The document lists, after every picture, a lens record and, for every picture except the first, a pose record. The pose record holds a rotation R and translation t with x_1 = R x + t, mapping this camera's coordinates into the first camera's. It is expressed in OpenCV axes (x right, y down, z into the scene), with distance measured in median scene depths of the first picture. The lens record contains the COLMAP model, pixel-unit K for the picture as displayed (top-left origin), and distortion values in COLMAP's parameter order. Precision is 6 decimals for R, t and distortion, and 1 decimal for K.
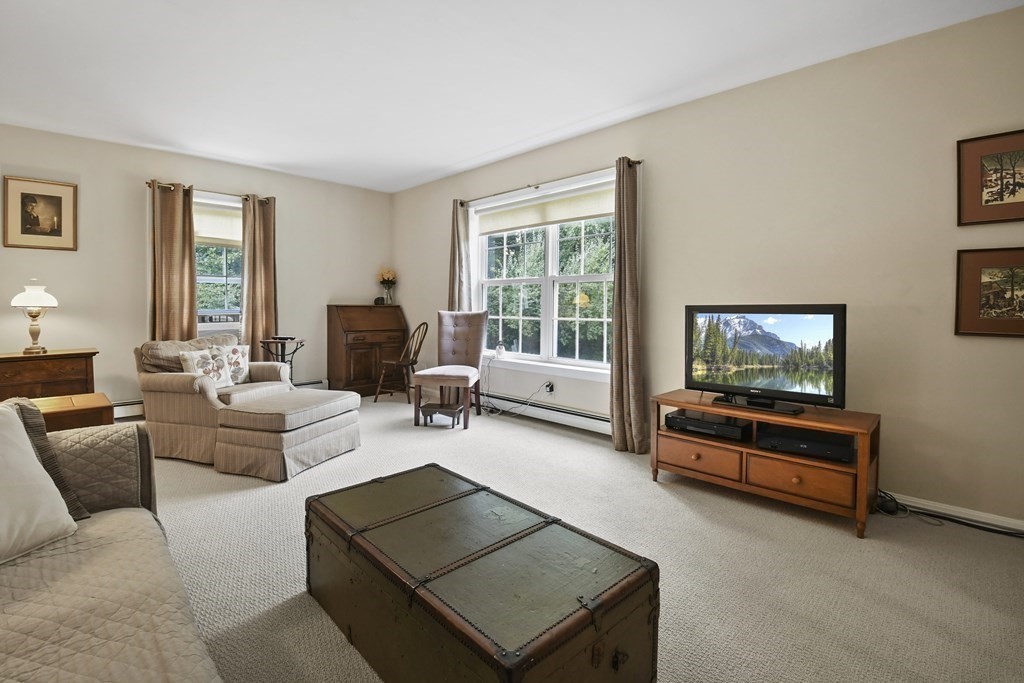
lens RADIAL K [[460.5, 0, 509.1], [0, 460.5, 336.8], [0, 0, 1]] dist [0.035595, -0.031161]
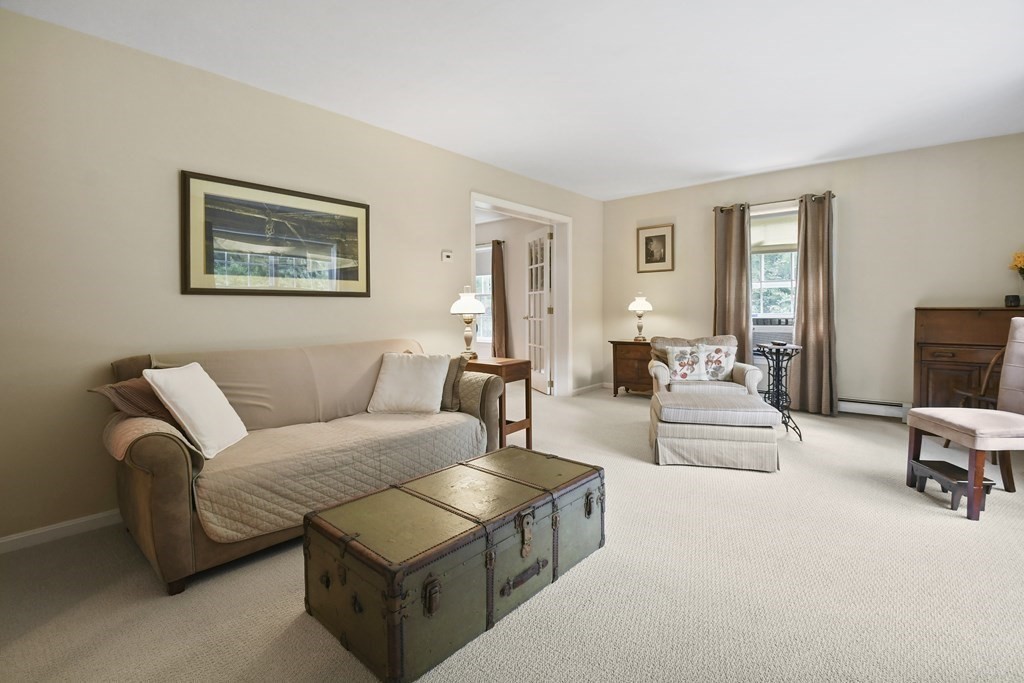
lens RADIAL K [[465.8, 0, 505.6], [0, 465.8, 322.2], [0, 0, 1]] dist [-0.001323, -0.001377]
pose [[0.105791, 0.023844, -0.994102, 0.449385], [-0.060396, 0.998021, 0.017510, -0.025091], [0.992553, 0.058188, 0.107022, 0.373031]]
